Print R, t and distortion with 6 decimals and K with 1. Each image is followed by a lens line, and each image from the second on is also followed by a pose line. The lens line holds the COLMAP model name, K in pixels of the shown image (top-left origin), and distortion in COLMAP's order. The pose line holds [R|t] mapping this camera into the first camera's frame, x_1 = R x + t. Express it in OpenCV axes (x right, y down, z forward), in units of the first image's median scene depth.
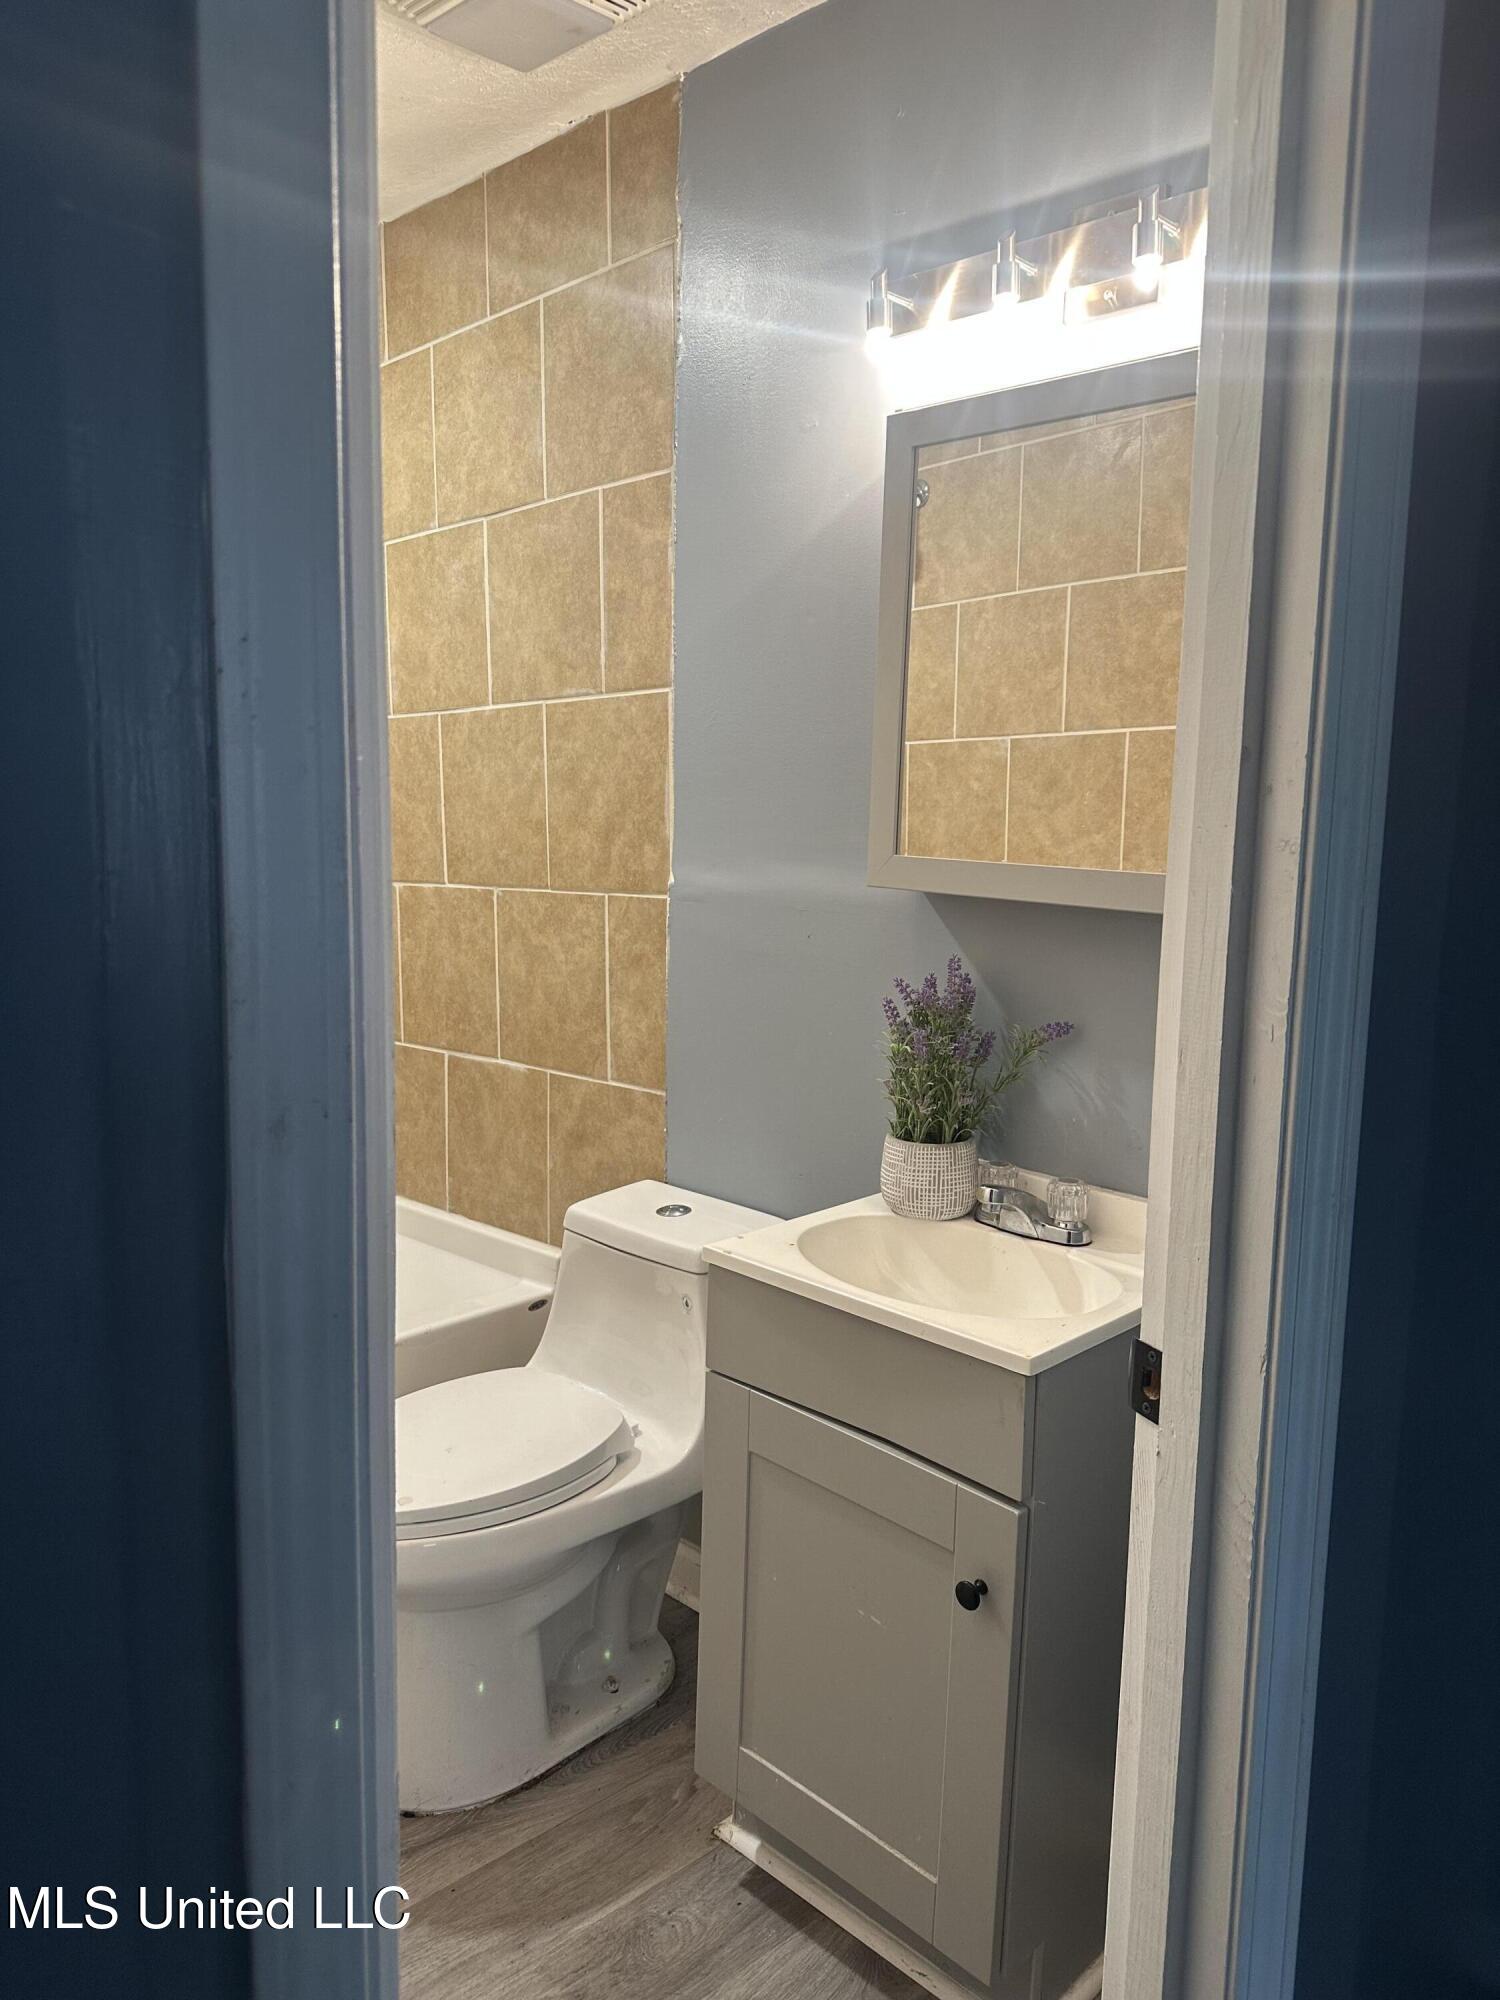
lens RADIAL K [[1390.0, 0, 739.8], [0, 1390.0, 998.8], [0, 0, 1]] dist [0.064806, -0.077346]
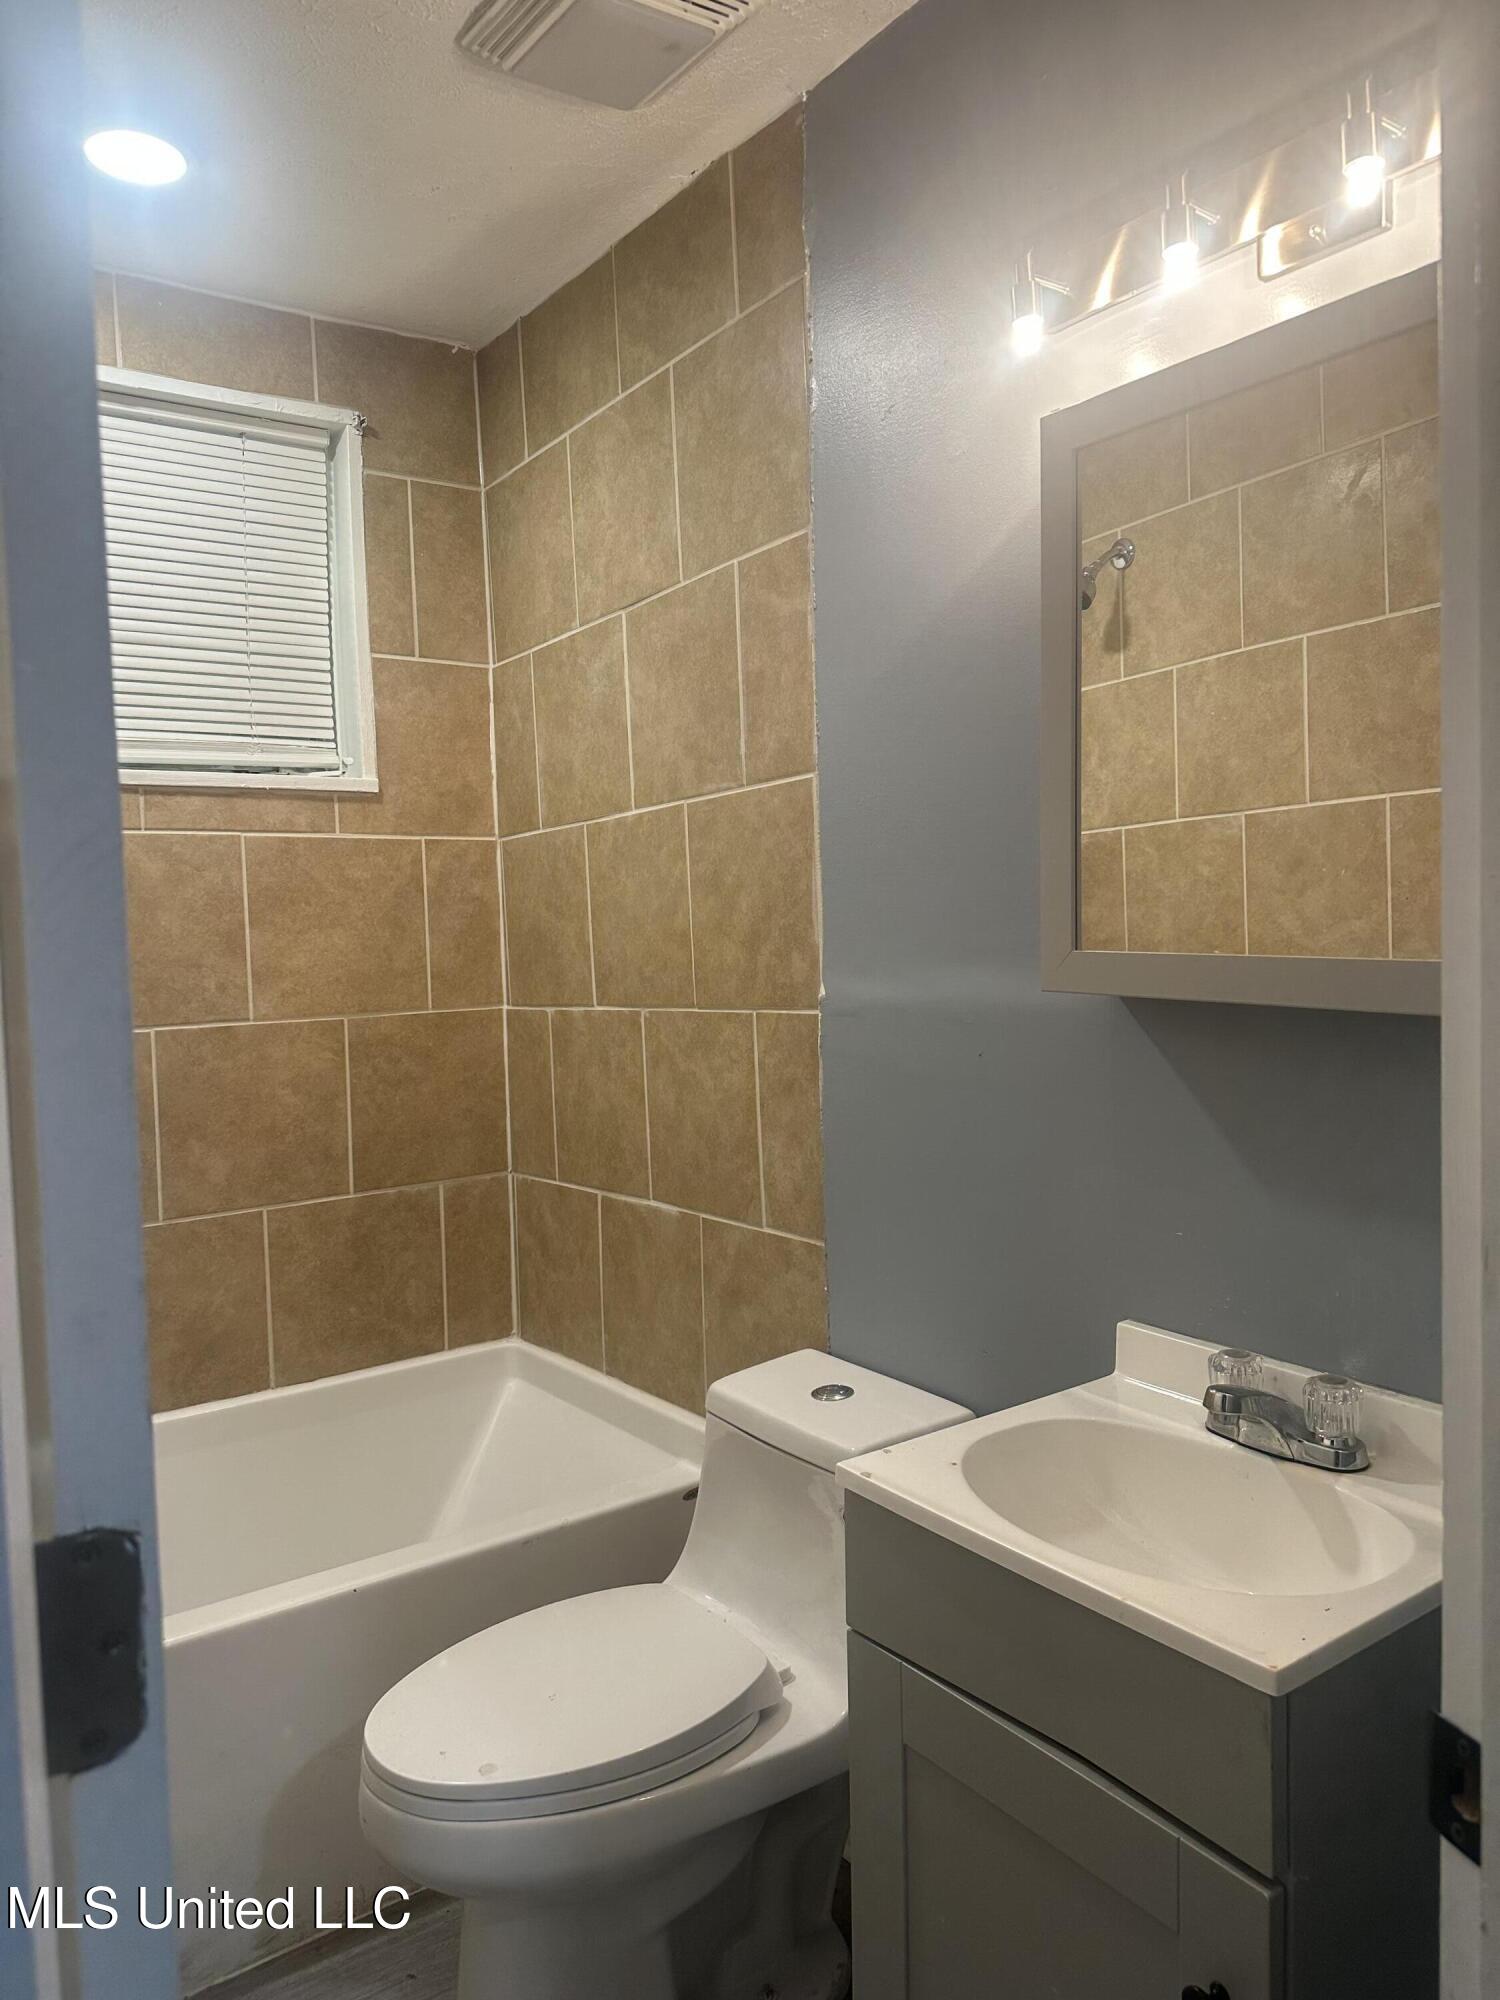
lens RADIAL K [[1390.0, 0, 744.0], [0, 1390.0, 1003.7], [0, 0, 1]] dist [0.064806, -0.077346]
pose [[0.984787, -0.038076, -0.169545, 0.045871], [0.025090, 0.996631, -0.078086, -0.012729], [0.171947, 0.072644, 0.982424, 0.144772]]
